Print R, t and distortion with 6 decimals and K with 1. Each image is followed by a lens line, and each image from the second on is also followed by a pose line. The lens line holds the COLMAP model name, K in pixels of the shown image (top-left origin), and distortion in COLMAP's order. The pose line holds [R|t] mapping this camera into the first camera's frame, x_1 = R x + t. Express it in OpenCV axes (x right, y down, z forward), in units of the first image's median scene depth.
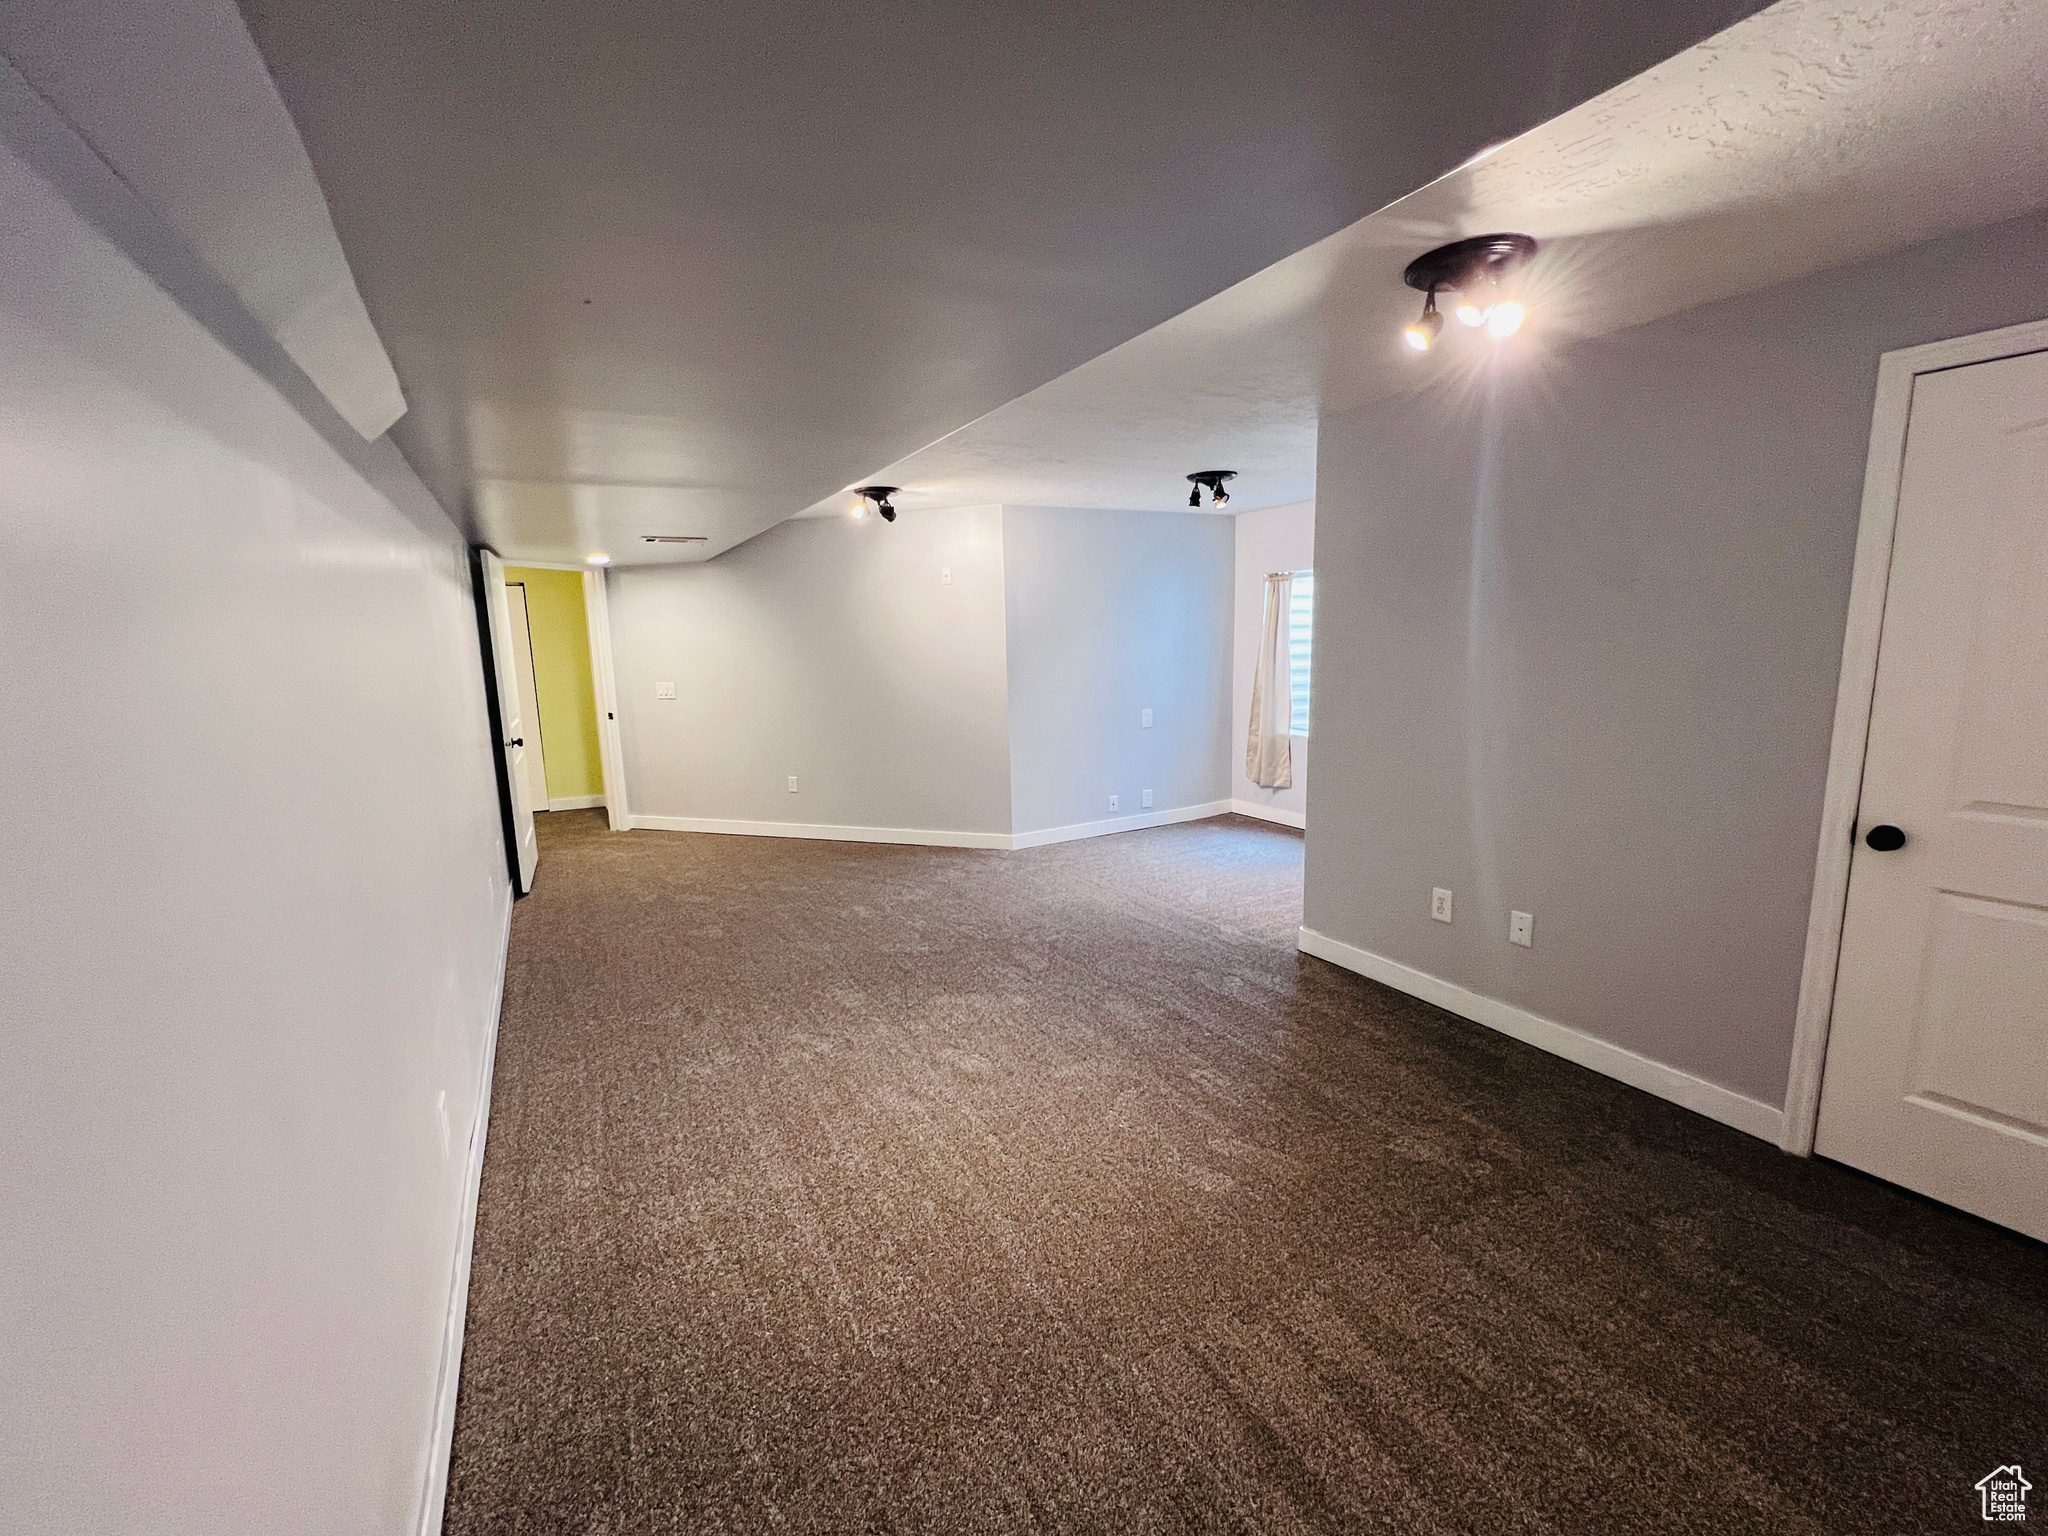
lens RADIAL K [[838.3, 0, 1012.8], [0, 838.3, 777.6], [0, 0, 1]] dist [0.003353, 0.000402]
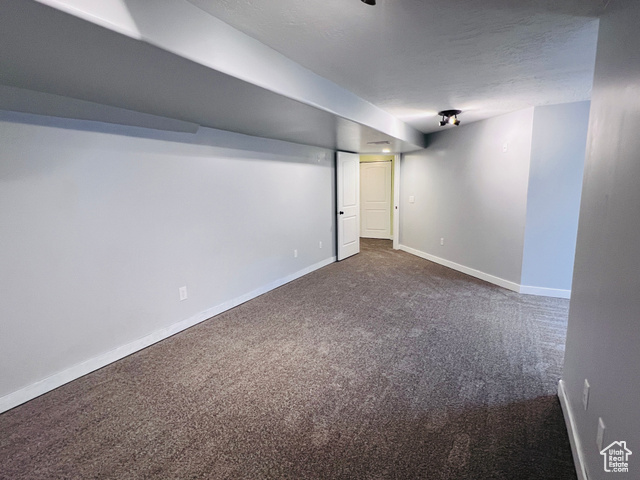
lens RADIAL K [[340.8, 0, 319.7], [0, 340.8, 239.7], [0, 0, 1]] dist [0.006631, 0.001300]
pose [[0.539502, 0.146981, -0.829057, 0.442562], [-0.137257, 0.986827, 0.085632, -0.041628], [0.830722, 0.067596, 0.552569, 0.238207]]
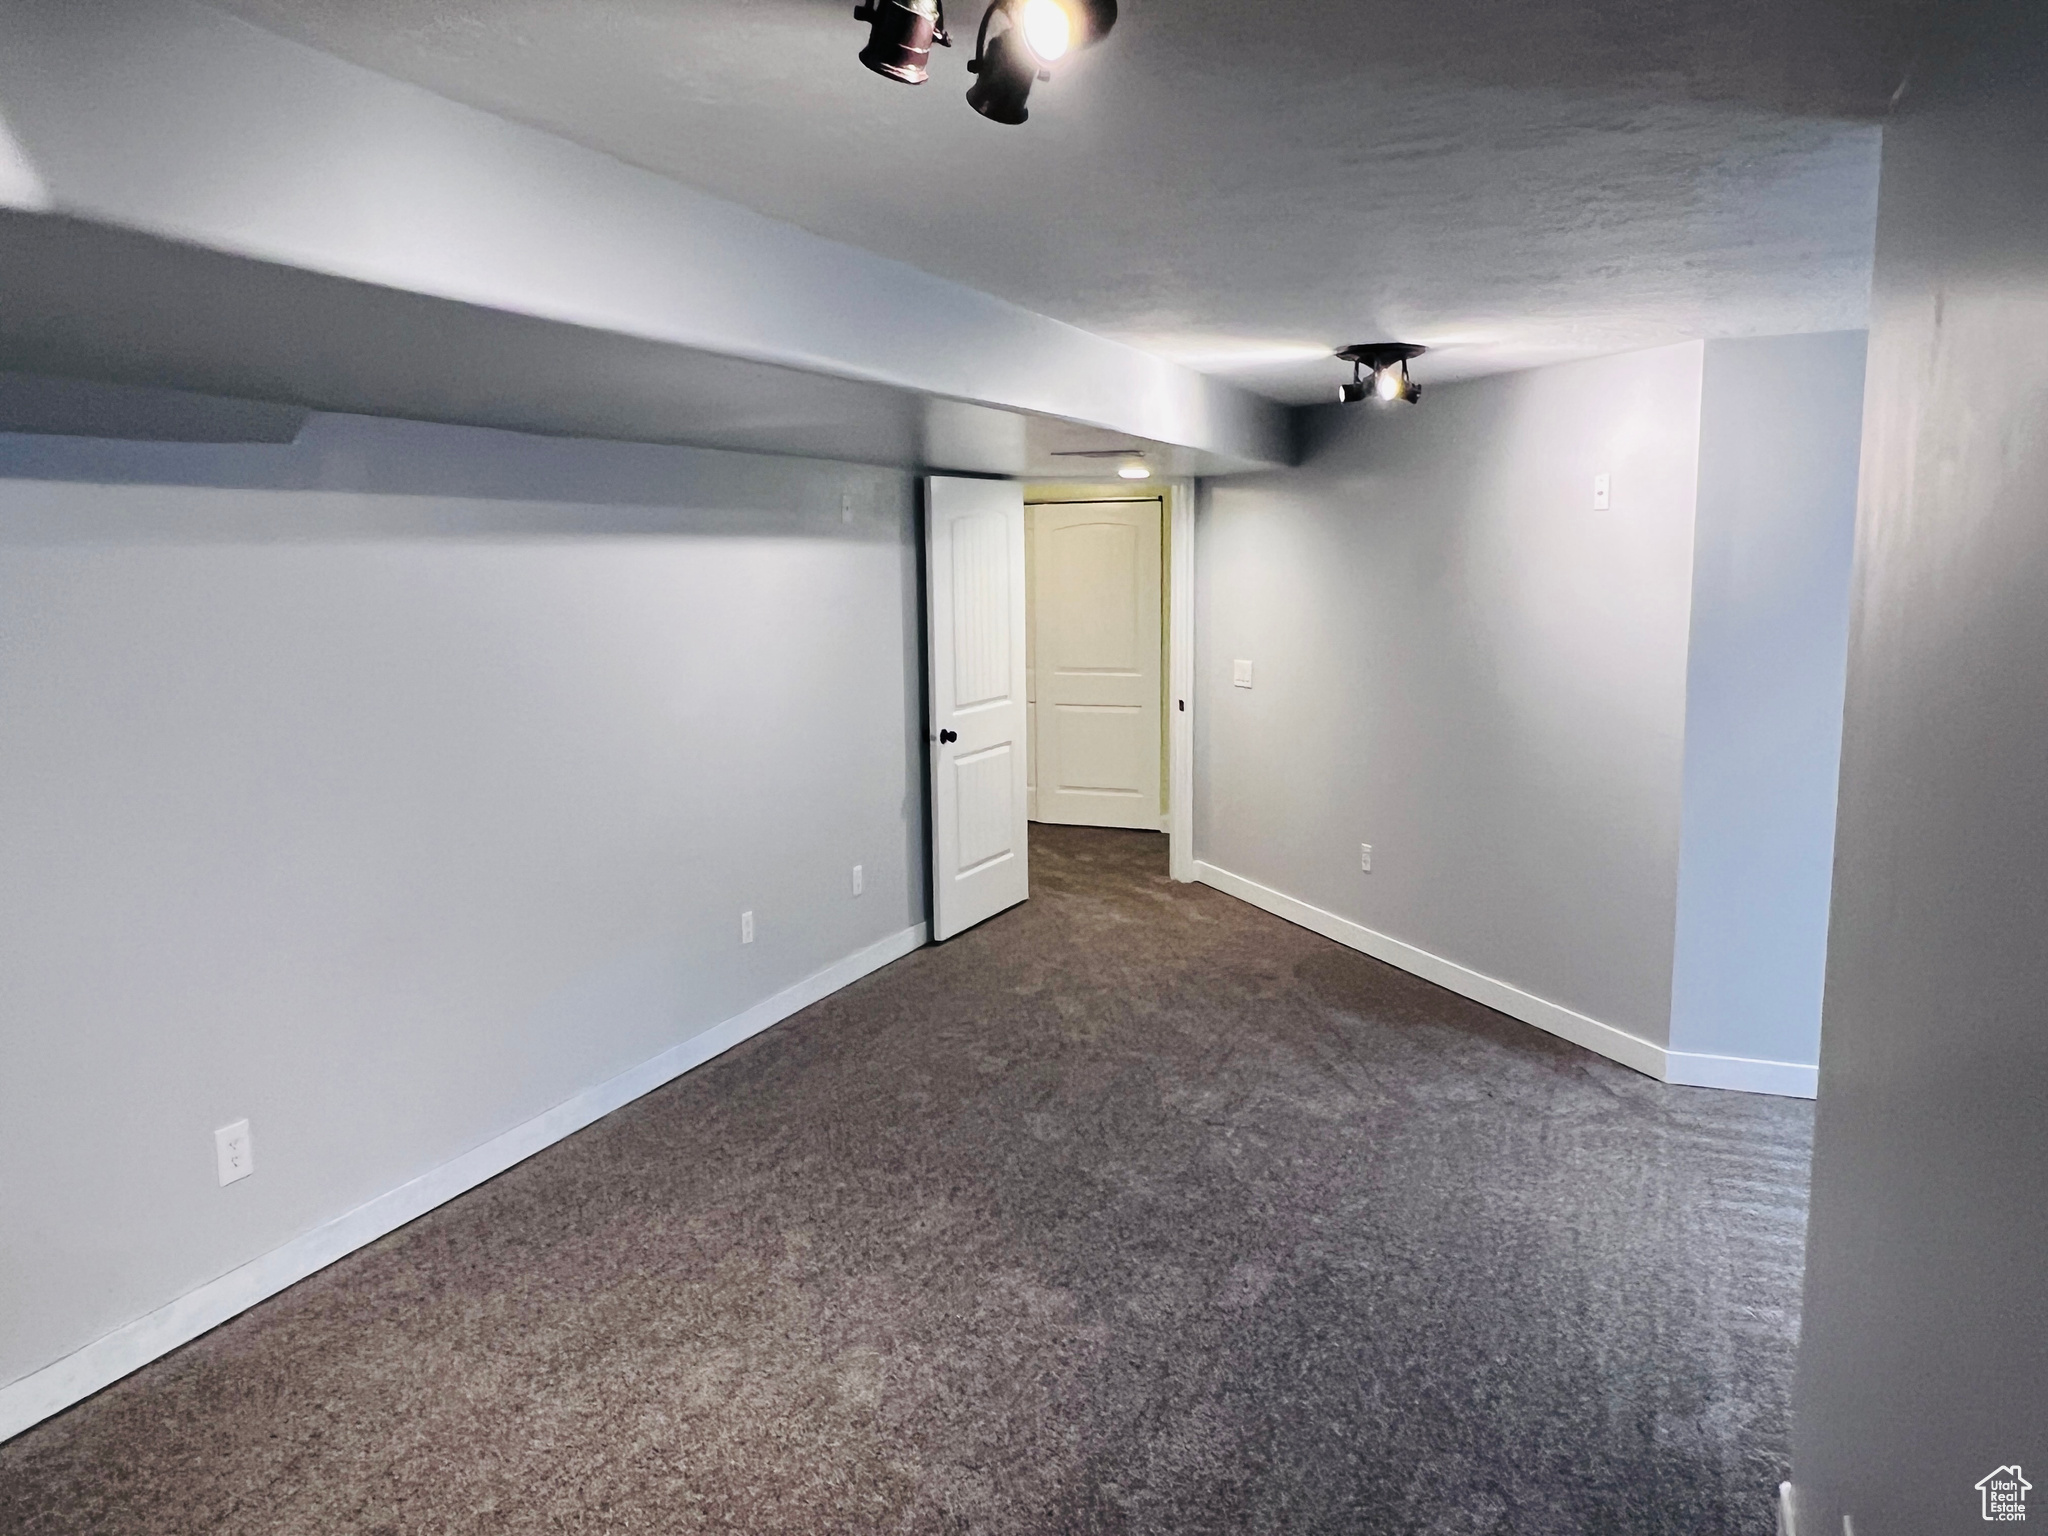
lens RADIAL K [[1499.2, 0, 1026.9], [0, 1499.2, 769.0], [0, 0, 1]] dist [0.010506, -0.004781]
pose [[0.626185, 0.129146, -0.768904, 0.466408], [-0.135814, 0.989177, 0.055538, -0.097243], [0.767754, 0.069651, 0.636948, 0.226688]]
